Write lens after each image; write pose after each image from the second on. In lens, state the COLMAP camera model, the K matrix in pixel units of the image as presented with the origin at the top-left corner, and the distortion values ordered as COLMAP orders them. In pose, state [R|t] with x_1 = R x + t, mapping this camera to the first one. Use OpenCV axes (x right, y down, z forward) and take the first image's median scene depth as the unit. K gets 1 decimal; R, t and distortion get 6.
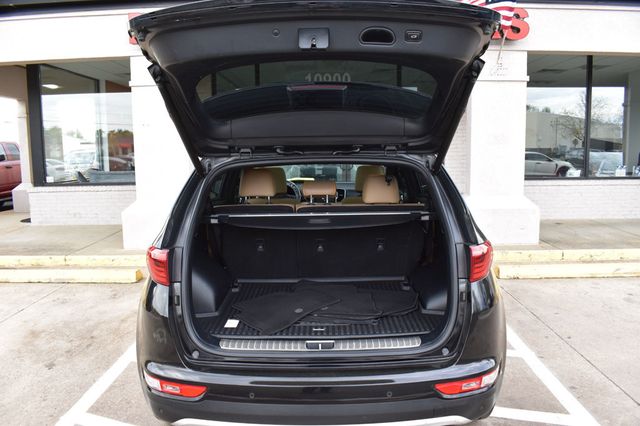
lens RADIAL K [[496.0, 0, 320.0], [0, 496.0, 213.0], [0, 0, 1]] dist [-0.089745, 0.005592]
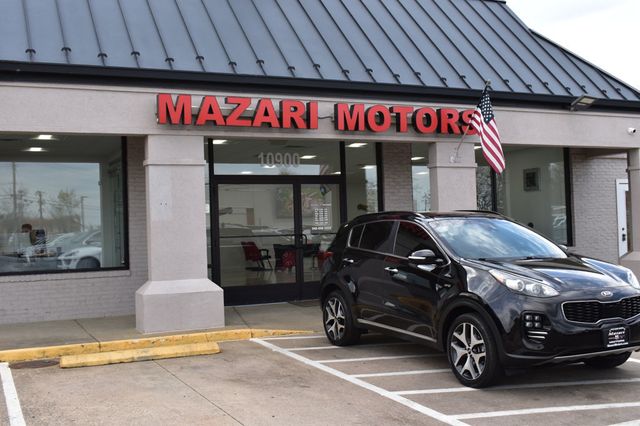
lens RADIAL K [[748.7, 0, 320.0], [0, 748.7, 213.0], [0, 0, 1]] dist [-0.047651, -0.043908]
pose [[0.897548, -0.006941, 0.440862, -0.887296], [0.077380, 0.986837, -0.142001, 0.091198], [-0.434073, 0.161567, 0.886271, -0.559225]]
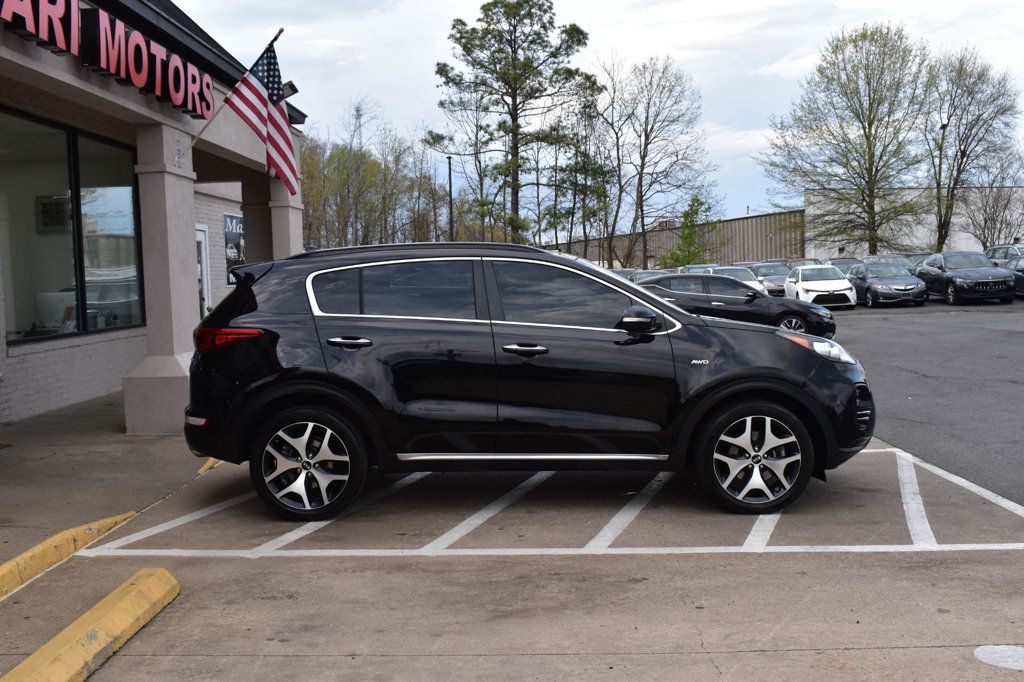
lens RADIAL K [[1059.3, 0, 512.0], [0, 1059.3, 341.0], [0, 0, 1]] dist [-0.071859, -0.002621]
pose [[0.002906, -0.052744, 0.998604, -1.235304], [0.159965, 0.985773, 0.051601, -0.062833], [-0.987118, 0.159592, 0.011302, 0.687304]]
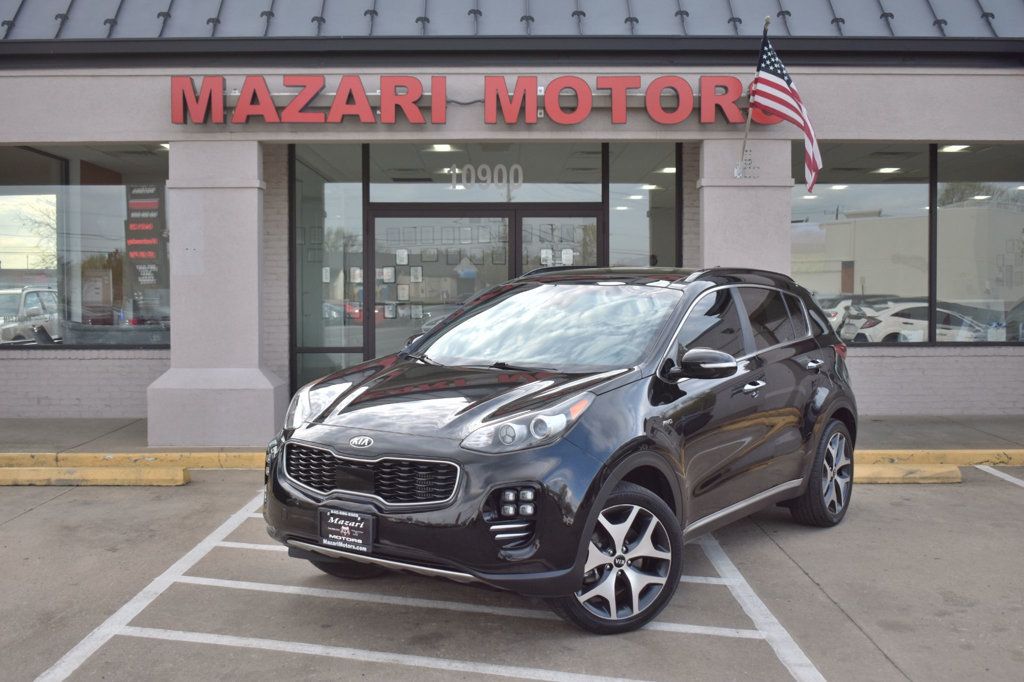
lens RADIAL K [[1211.2, 0, 512.0], [0, 1211.2, 341.0], [0, 0, 1]] dist [-0.063700, 0.007078]
pose [[0.999847, 0.009710, 0.014565, 0.044868], [-0.008317, 0.995648, -0.092819, 0.095477], [-0.015403, 0.092684, 0.995576, -0.656110]]
